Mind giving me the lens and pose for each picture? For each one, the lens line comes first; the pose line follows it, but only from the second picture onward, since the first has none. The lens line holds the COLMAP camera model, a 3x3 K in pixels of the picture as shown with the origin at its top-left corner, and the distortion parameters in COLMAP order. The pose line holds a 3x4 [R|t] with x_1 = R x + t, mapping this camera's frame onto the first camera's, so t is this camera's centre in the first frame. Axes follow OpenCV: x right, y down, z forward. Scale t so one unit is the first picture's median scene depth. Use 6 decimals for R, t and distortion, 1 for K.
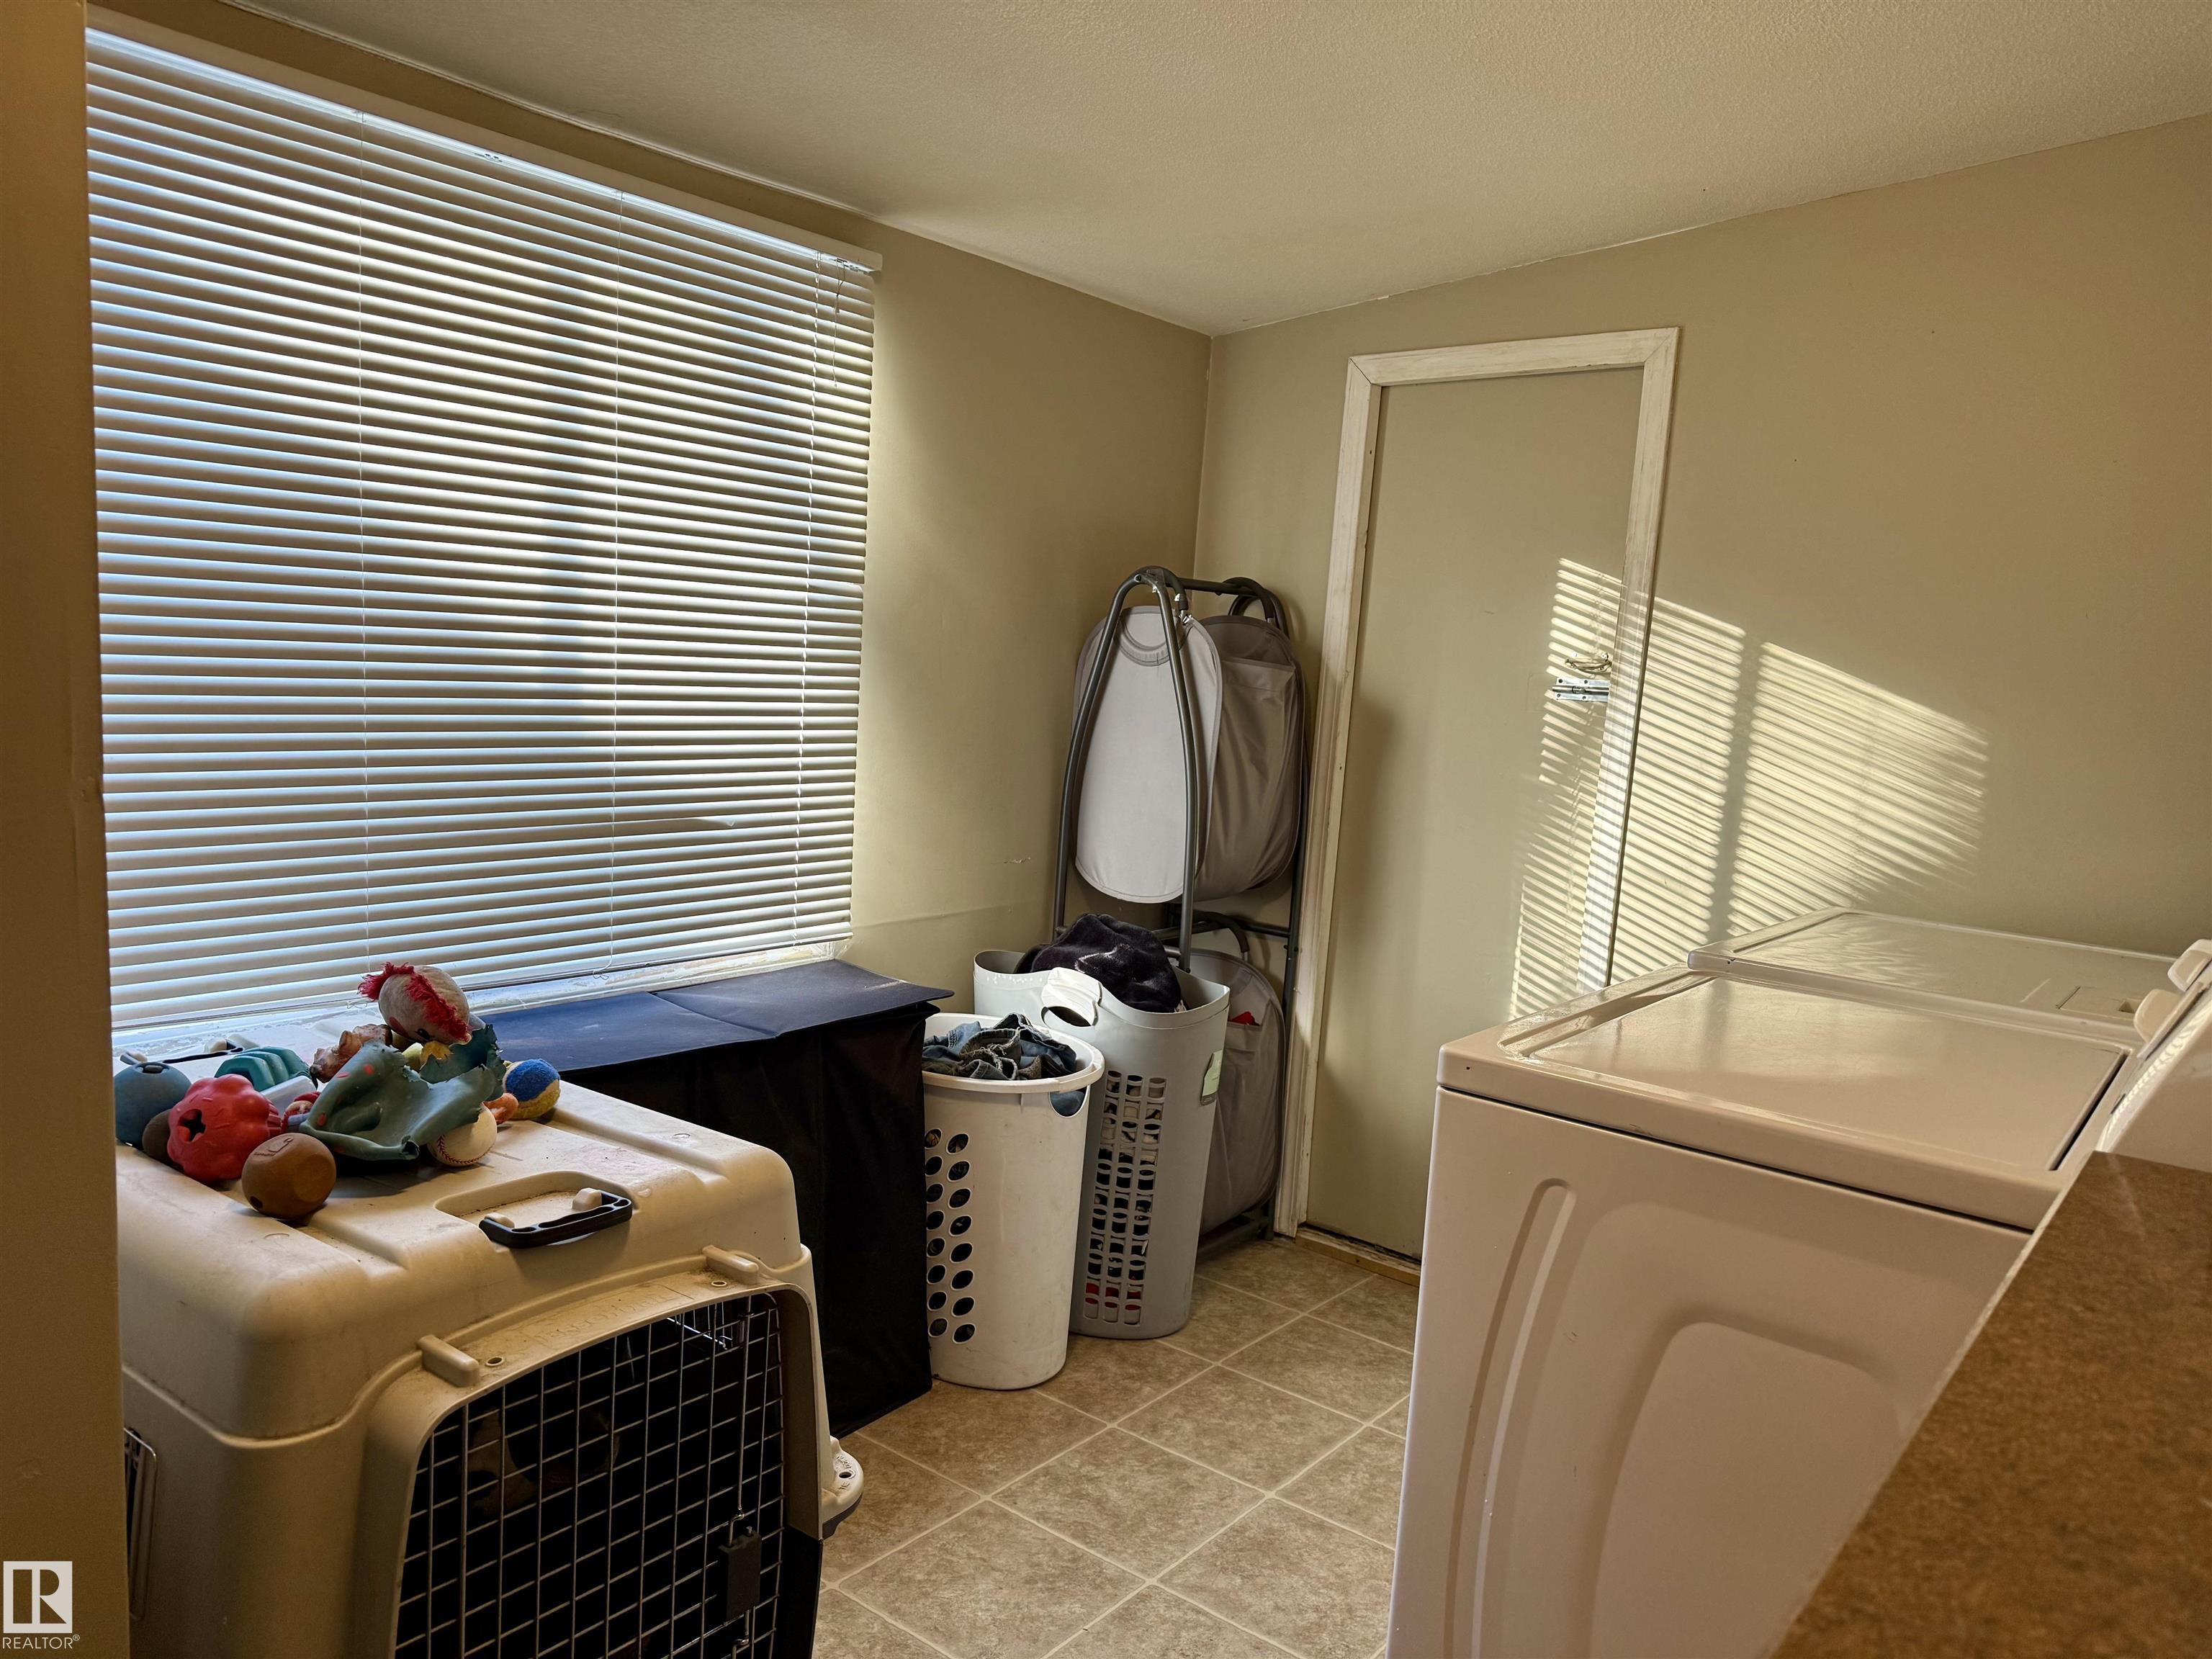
lens RADIAL K [[1541.1, 0, 1093.5], [0, 1541.1, 832.0], [0, 0, 1]] dist [0.078446, -0.020079]
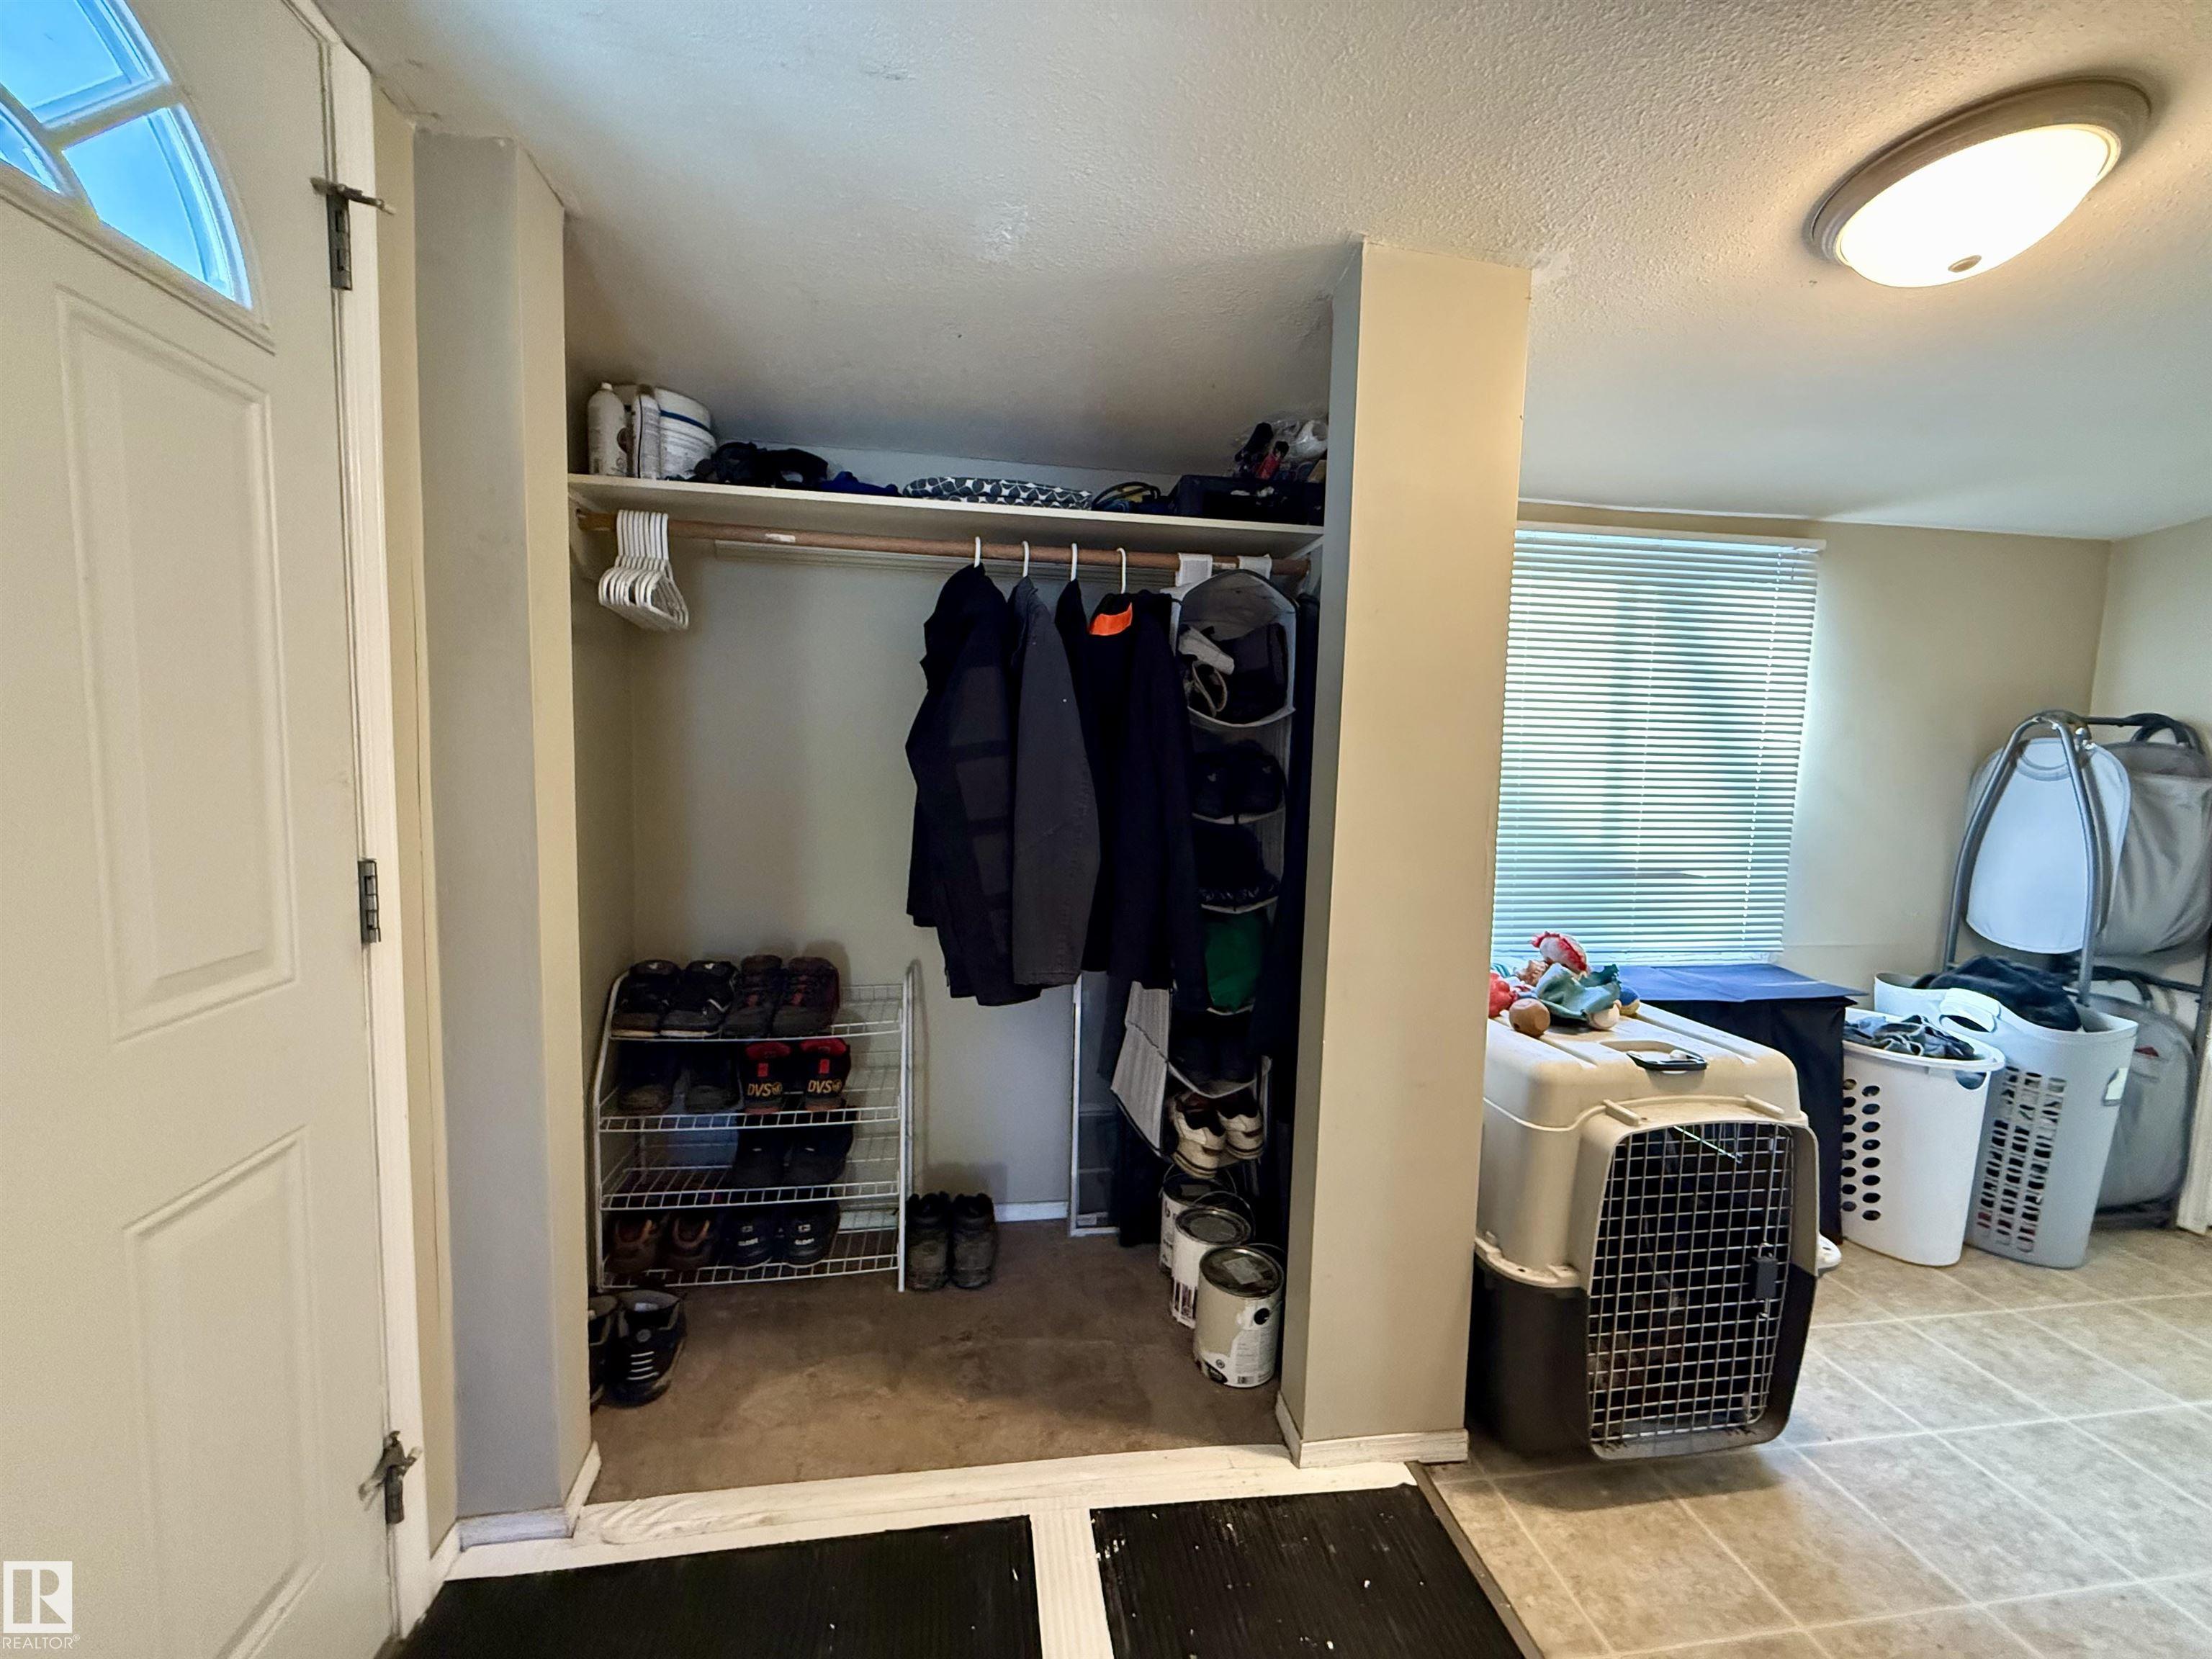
lens RADIAL K [[879.0, 0, 1099.8], [0, 879.0, 830.4], [0, 0, 1]] dist [-0.000526, 0.000054]
pose [[0.732208, 0.018661, -0.680825, -0.057936], [-0.058250, 0.997678, -0.035300, 0.016830], [0.678585, 0.065505, 0.731595, -0.181935]]
